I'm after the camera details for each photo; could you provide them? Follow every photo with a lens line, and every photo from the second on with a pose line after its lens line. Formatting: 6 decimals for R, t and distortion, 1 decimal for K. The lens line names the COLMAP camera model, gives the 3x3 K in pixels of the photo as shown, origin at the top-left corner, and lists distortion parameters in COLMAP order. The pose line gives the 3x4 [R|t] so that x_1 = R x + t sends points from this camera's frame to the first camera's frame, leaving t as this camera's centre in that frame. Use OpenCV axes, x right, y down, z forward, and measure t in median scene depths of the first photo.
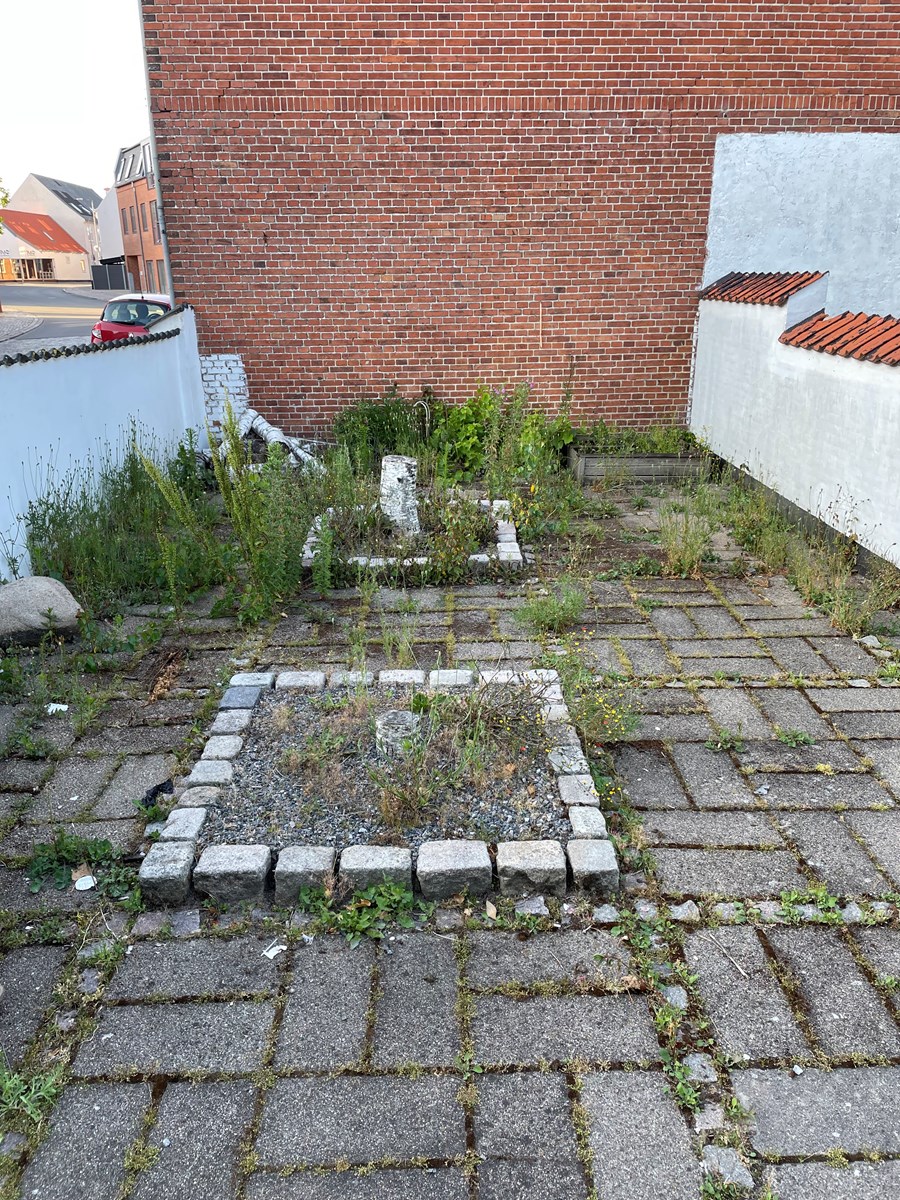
lens RADIAL K [[927.3, 0, 450.0], [0, 927.3, 600.0], [0, 0, 1]] dist [0.086127, -0.109728]
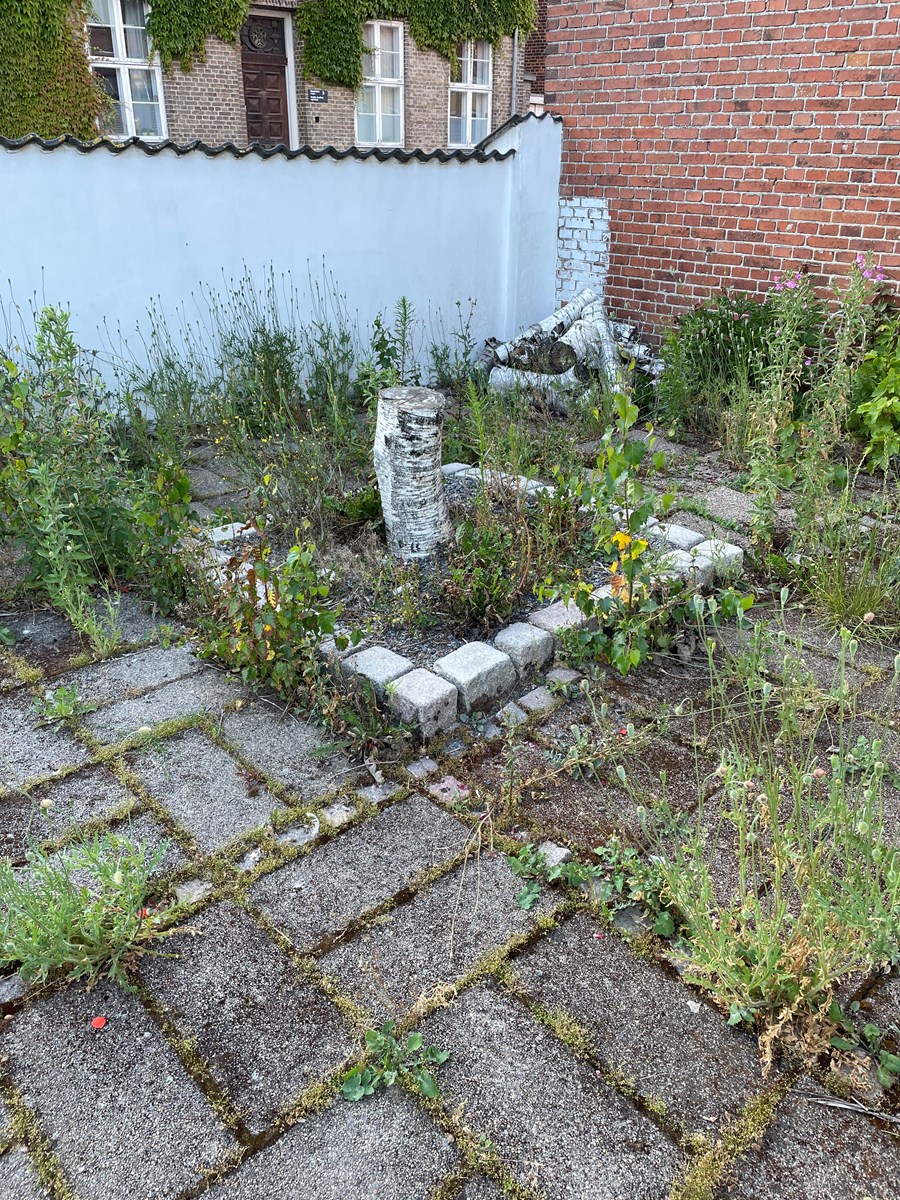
lens RADIAL K [[927.3, 0, 450.0], [0, 927.3, 600.0], [0, 0, 1]] dist [0.086127, -0.109728]
pose [[0.676589, 0.340248, -0.653038, 0.214290], [-0.269195, 0.939749, 0.210728, -0.113041], [0.685392, 0.033218, 0.727417, 0.474220]]
